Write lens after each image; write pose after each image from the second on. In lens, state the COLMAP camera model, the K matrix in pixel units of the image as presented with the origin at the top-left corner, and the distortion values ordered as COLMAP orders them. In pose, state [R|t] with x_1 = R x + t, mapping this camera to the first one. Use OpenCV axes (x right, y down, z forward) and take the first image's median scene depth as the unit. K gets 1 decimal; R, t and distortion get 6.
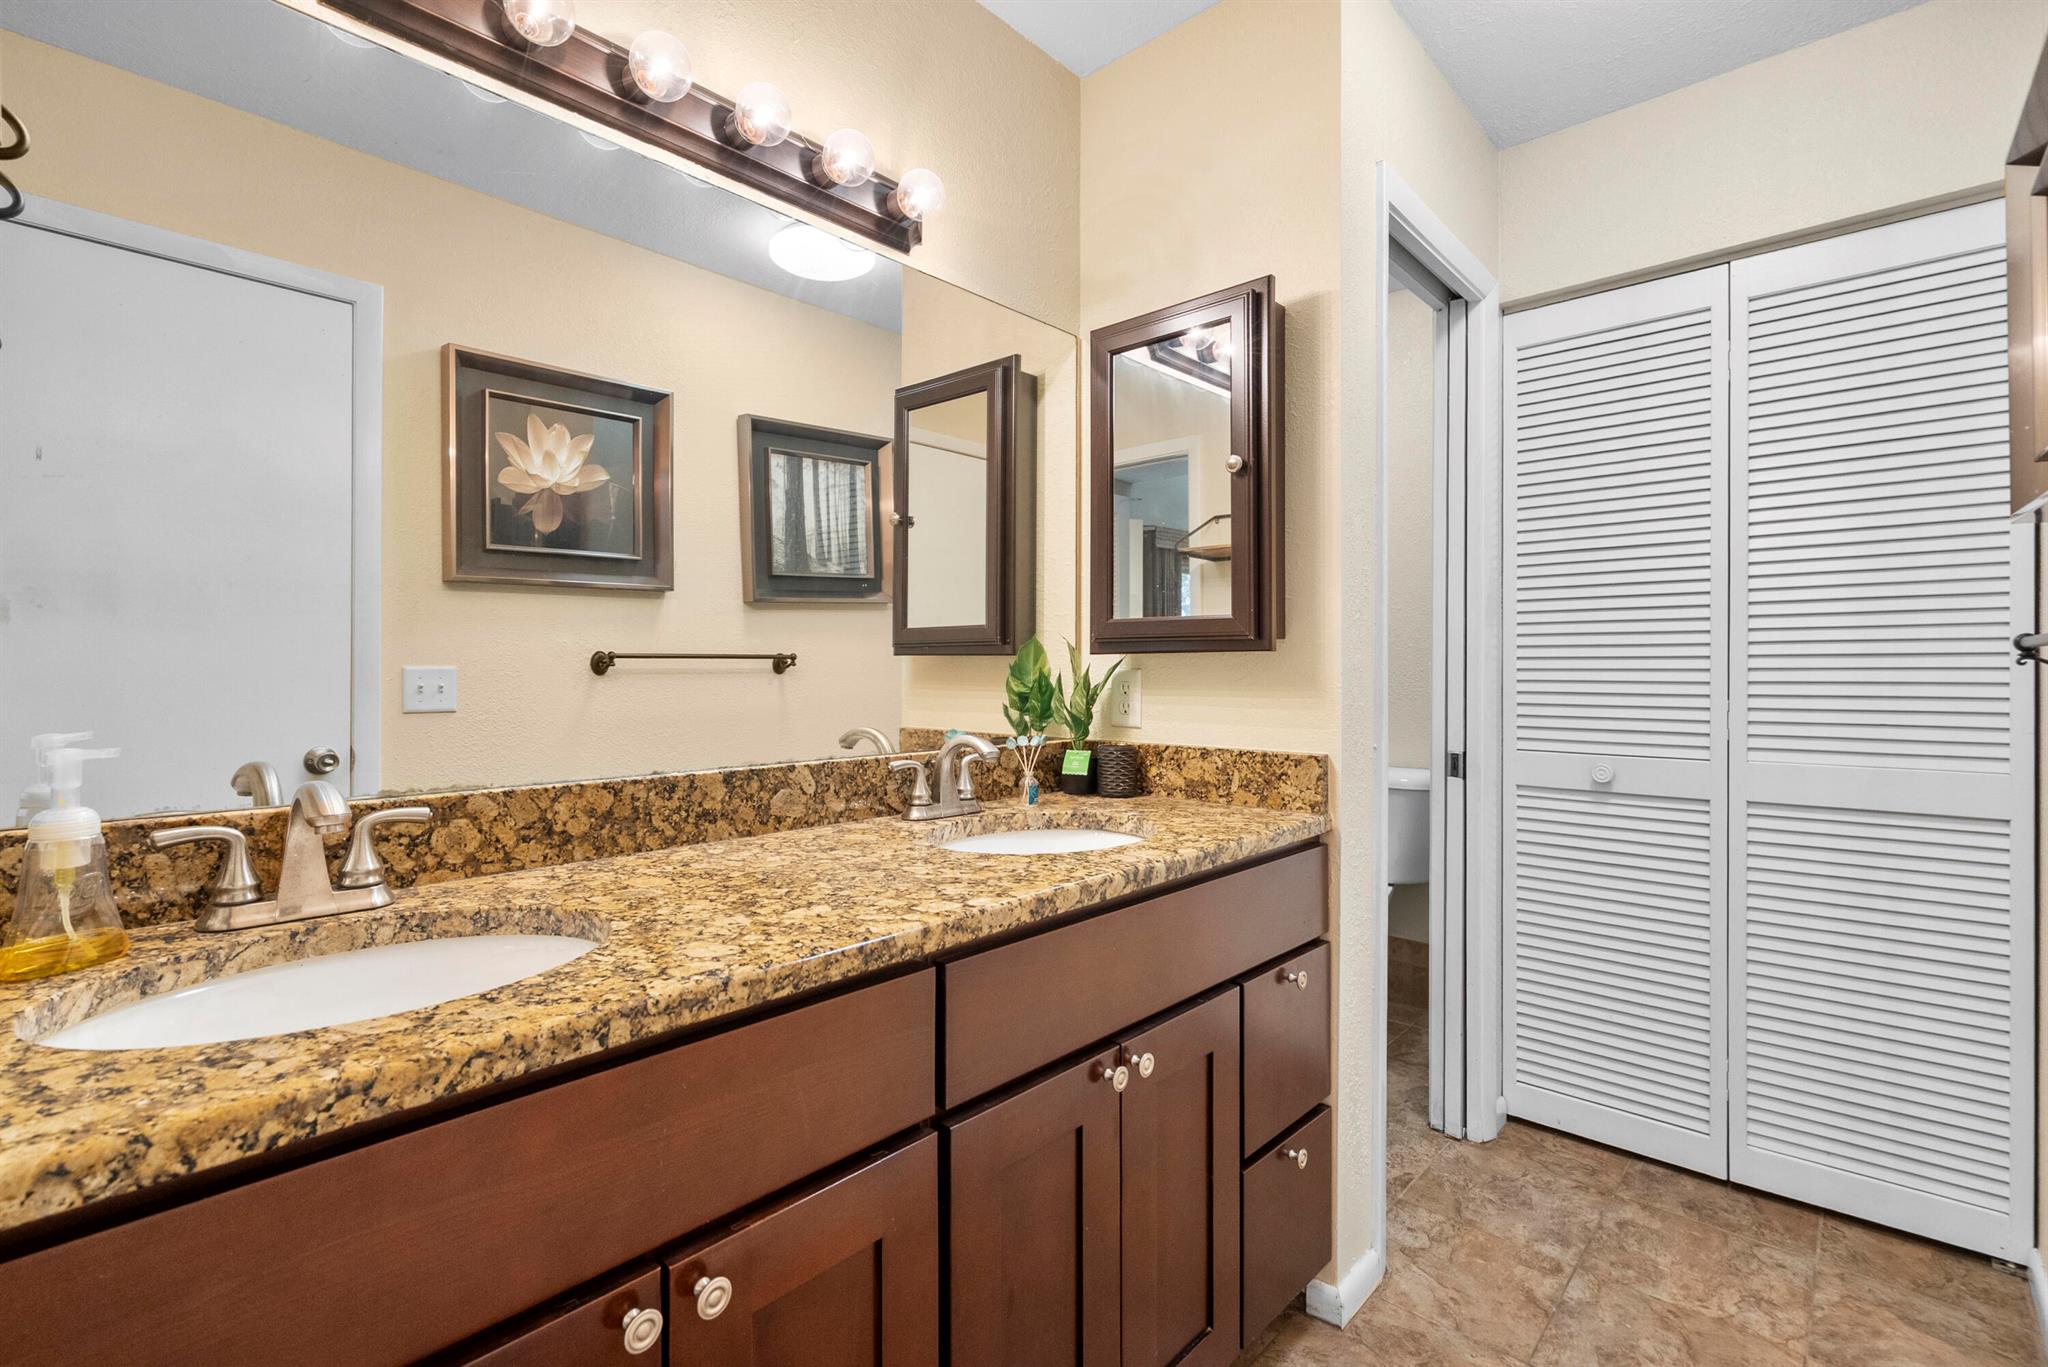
lens RADIAL K [[955.7, 0, 1019.6], [0, 955.7, 673.7], [0, 0, 1]] dist [0.001903, 0.000688]
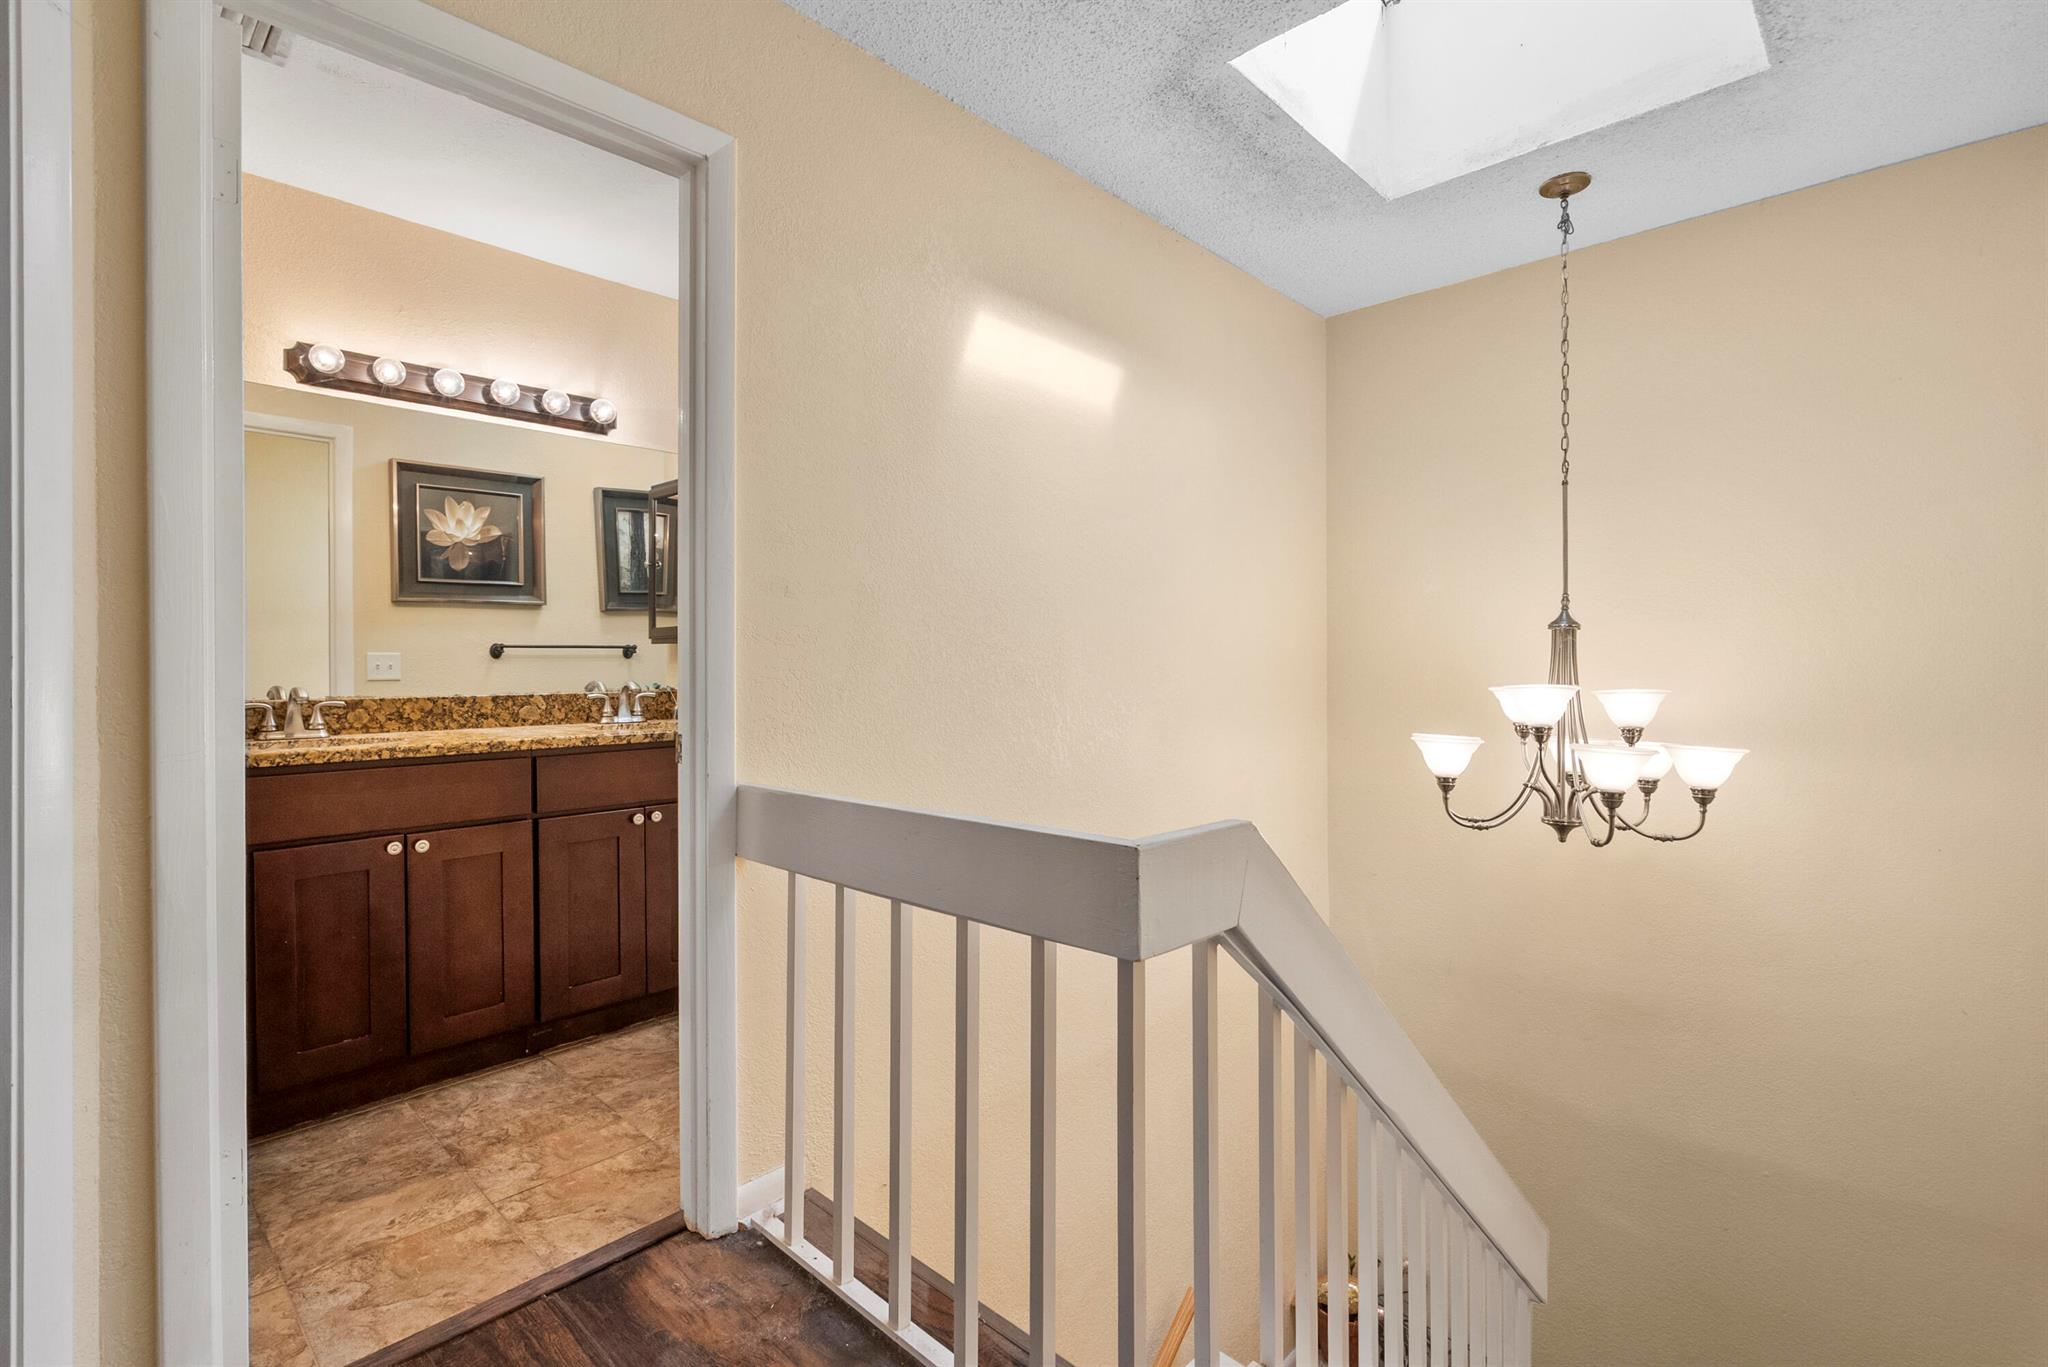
lens RADIAL K [[931.6, 0, 1016.8], [0, 931.6, 680.9], [0, 0, 1]] dist [-0.002735, -0.000151]
pose [[0.999918, -0.007612, -0.010269, 0.868704], [0.007742, 0.999890, 0.012667, 0.049958], [0.010171, -0.012745, 0.999867, -1.053620]]
